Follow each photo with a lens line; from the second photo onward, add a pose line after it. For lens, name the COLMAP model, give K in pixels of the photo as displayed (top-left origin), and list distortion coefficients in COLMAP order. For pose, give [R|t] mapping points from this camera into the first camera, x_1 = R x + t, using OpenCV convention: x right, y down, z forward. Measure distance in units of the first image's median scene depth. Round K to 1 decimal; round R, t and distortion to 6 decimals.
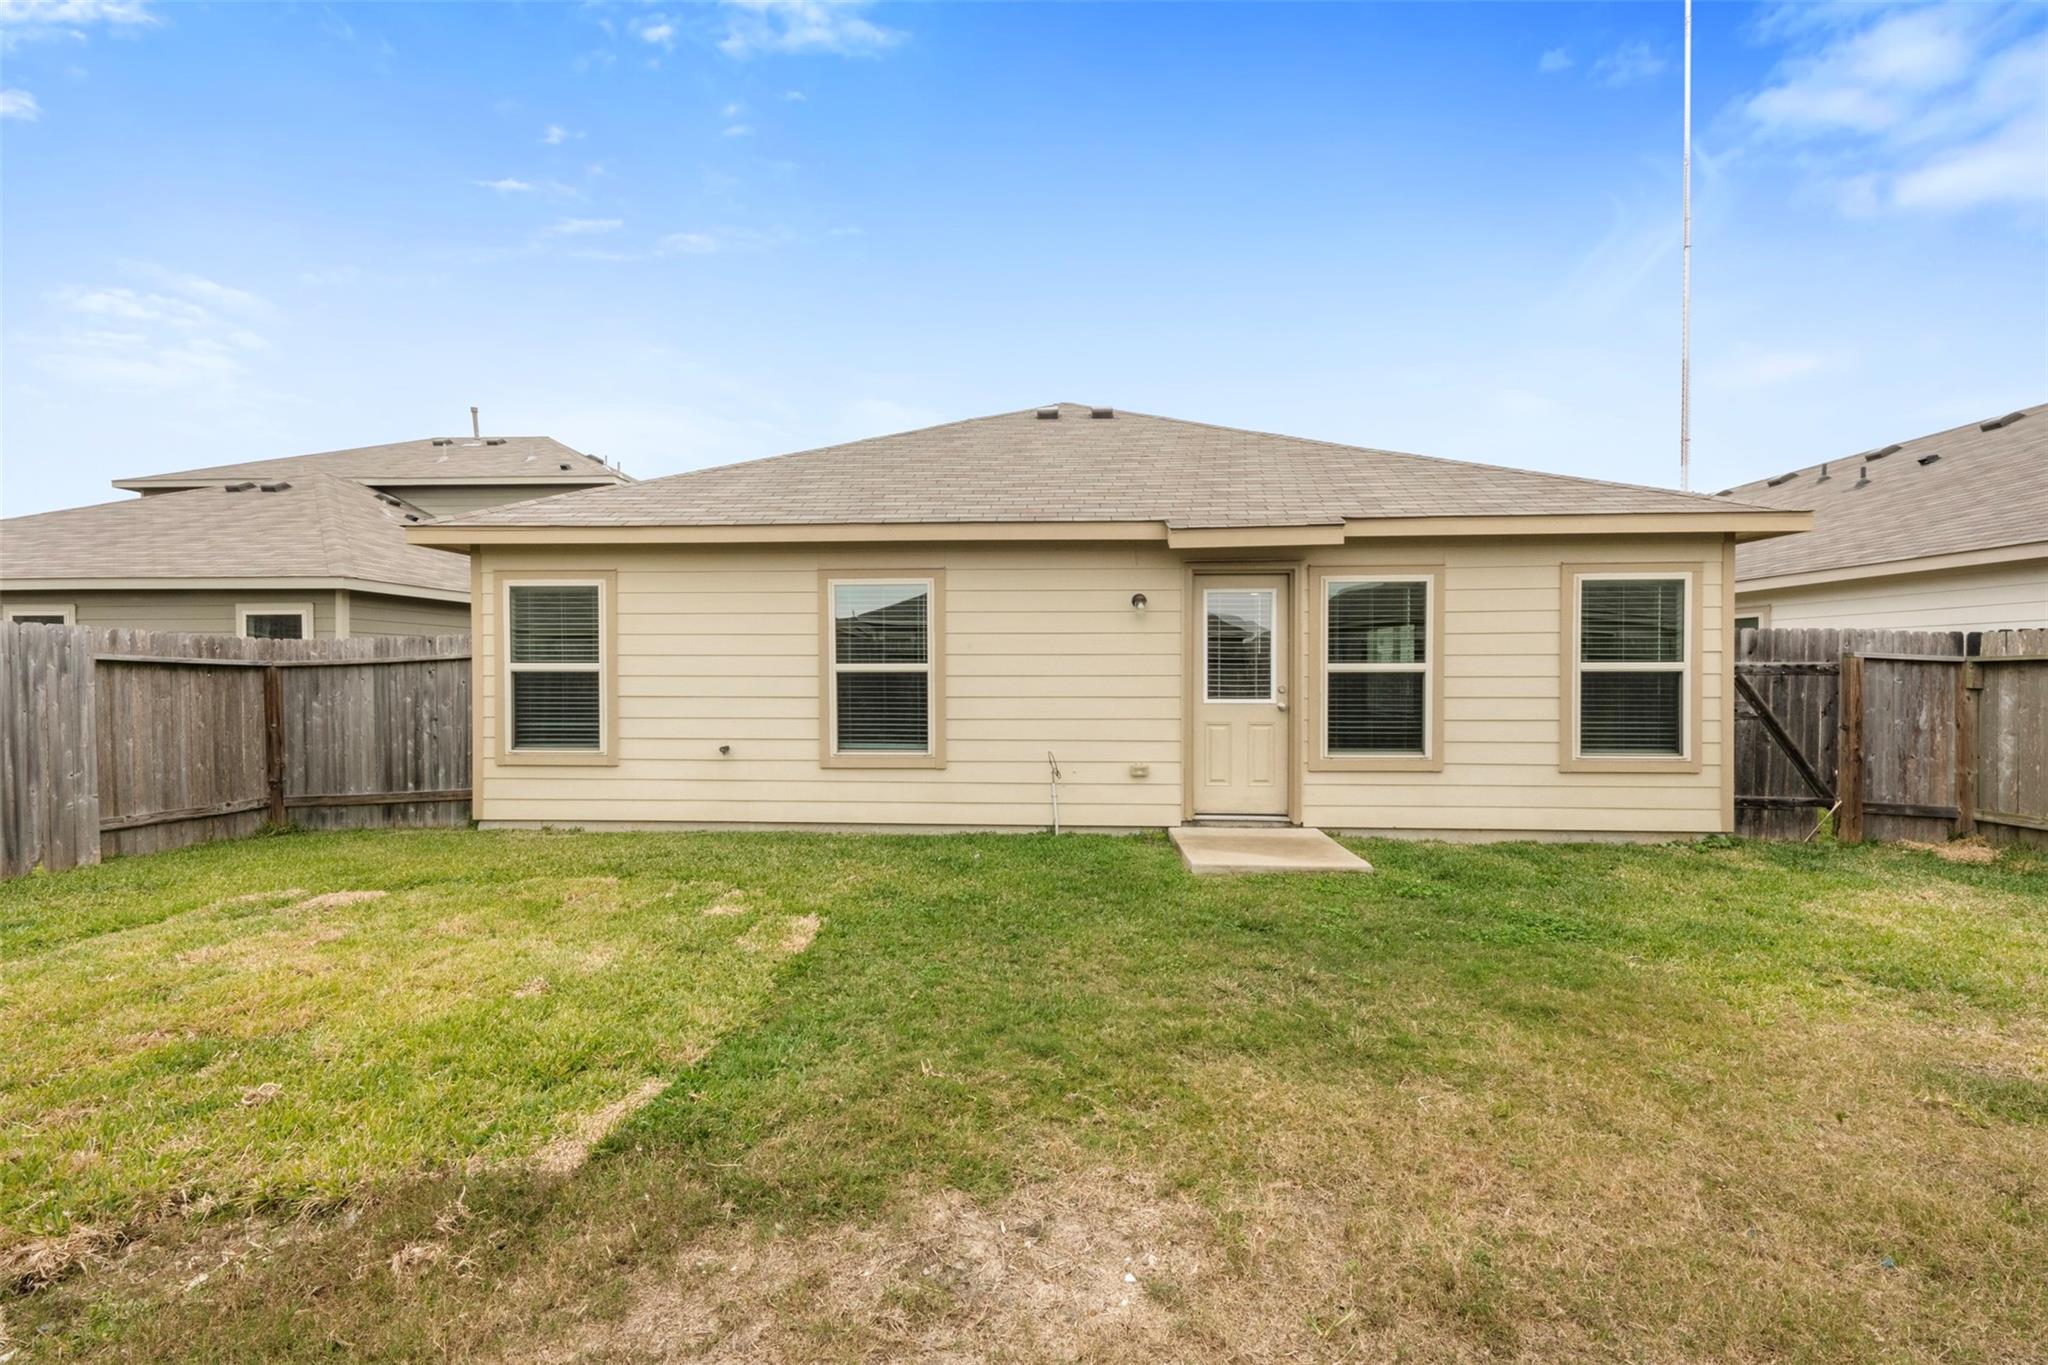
lens RADIAL K [[789.6, 0, 1024.0], [0, 789.6, 682.5], [0, 0, 1]] dist [0.011551, 0.000001]
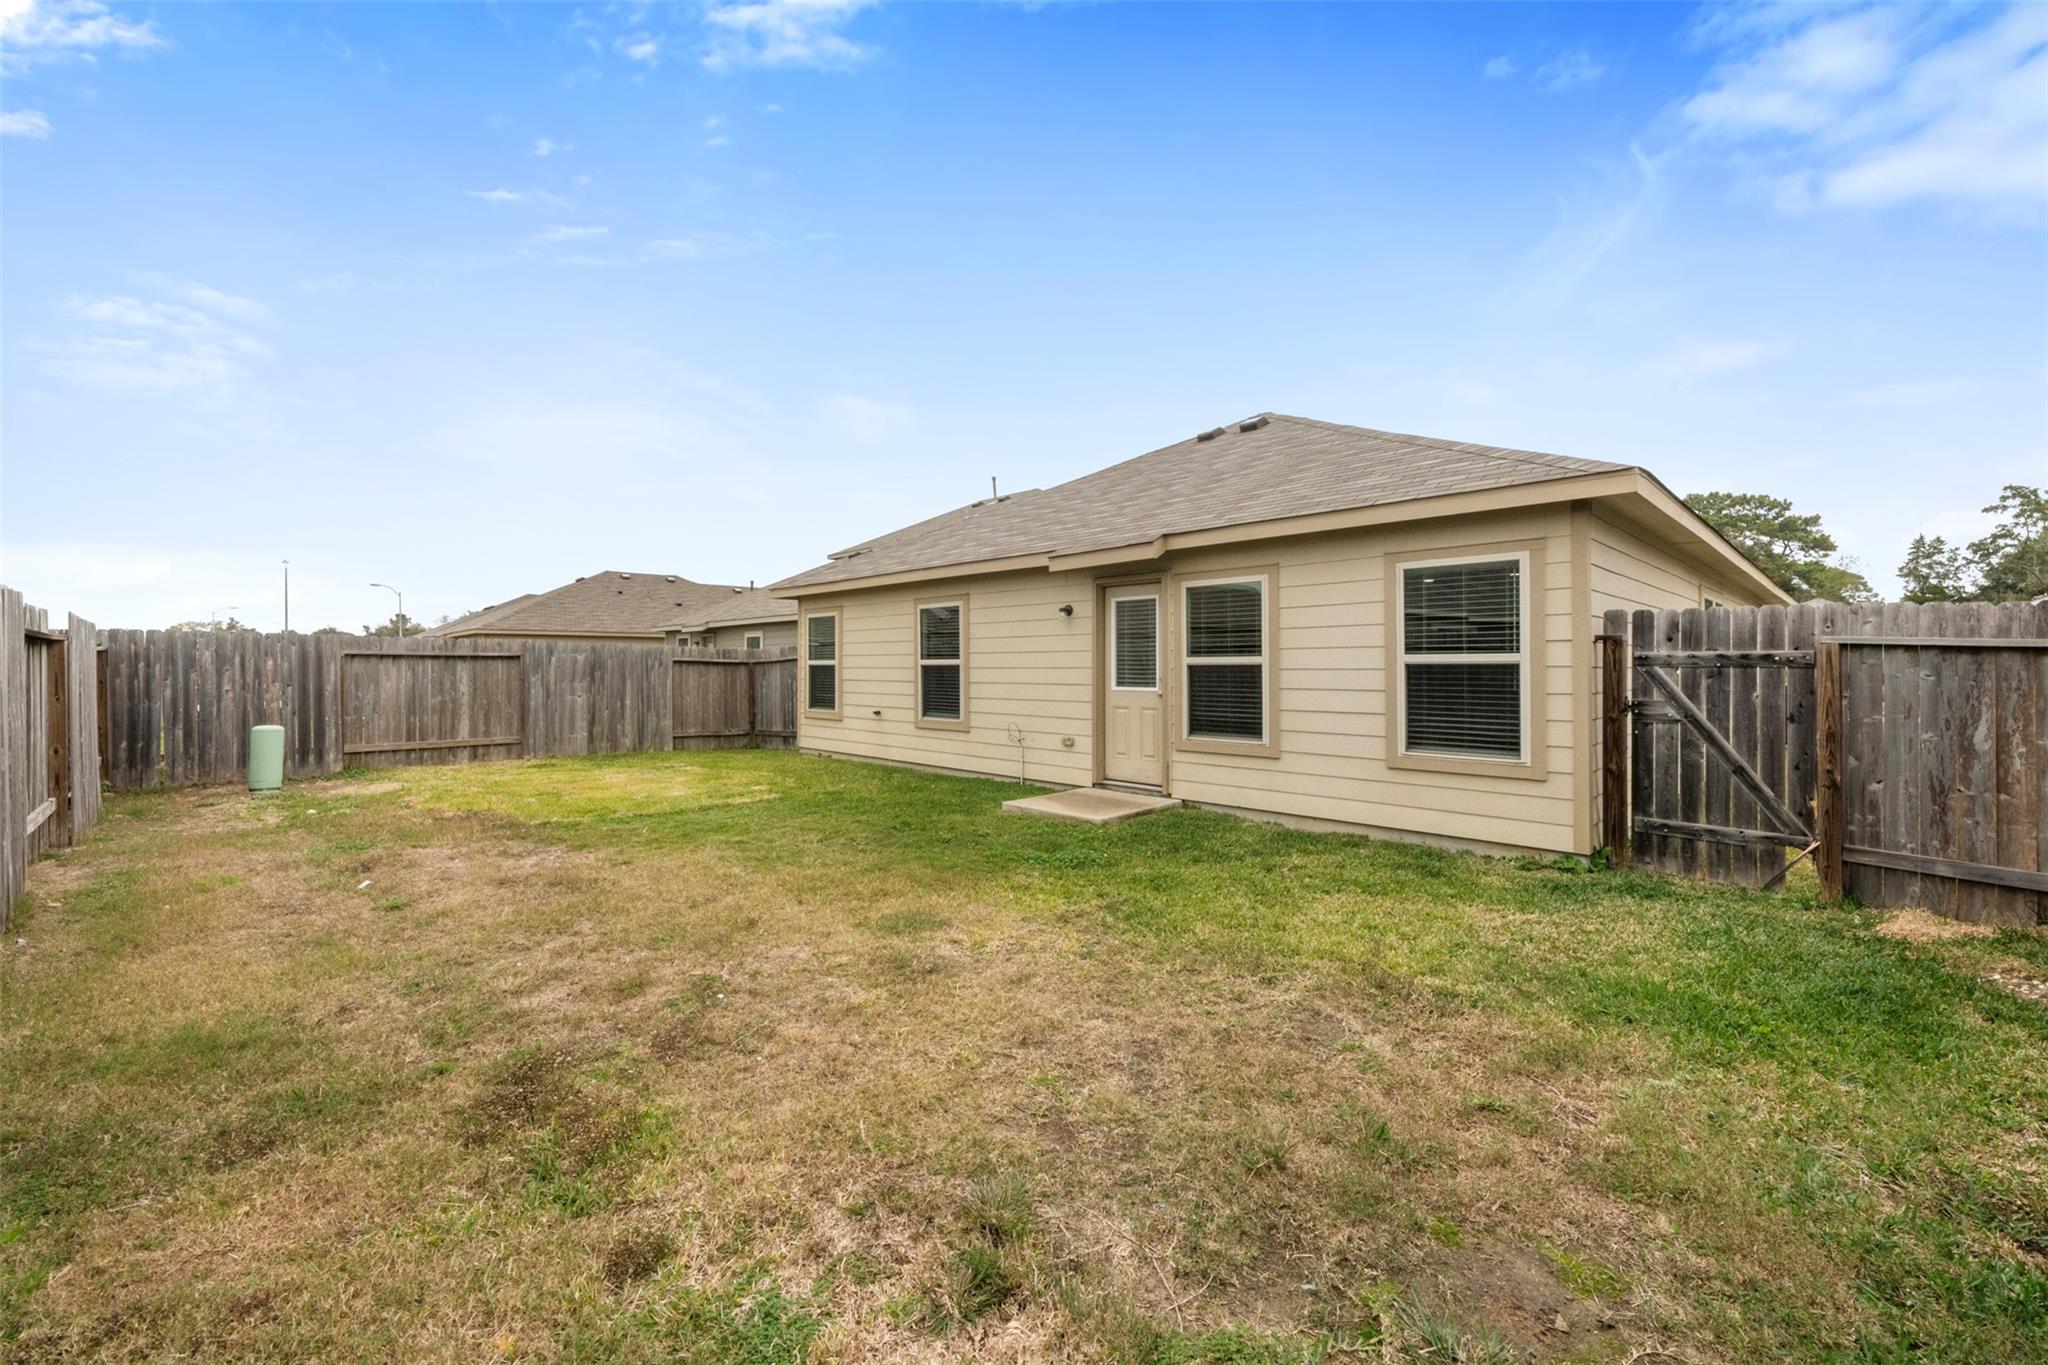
lens RADIAL K [[818.1, 0, 1024.0], [0, 818.1, 682.5], [0, 0, 1]] dist [0.012750, -0.000004]
pose [[0.738695, 0.012814, -0.673918, 0.999712], [-0.006522, 0.999908, 0.011864, -0.000332], [0.674008, -0.004369, 0.738711, -0.041147]]
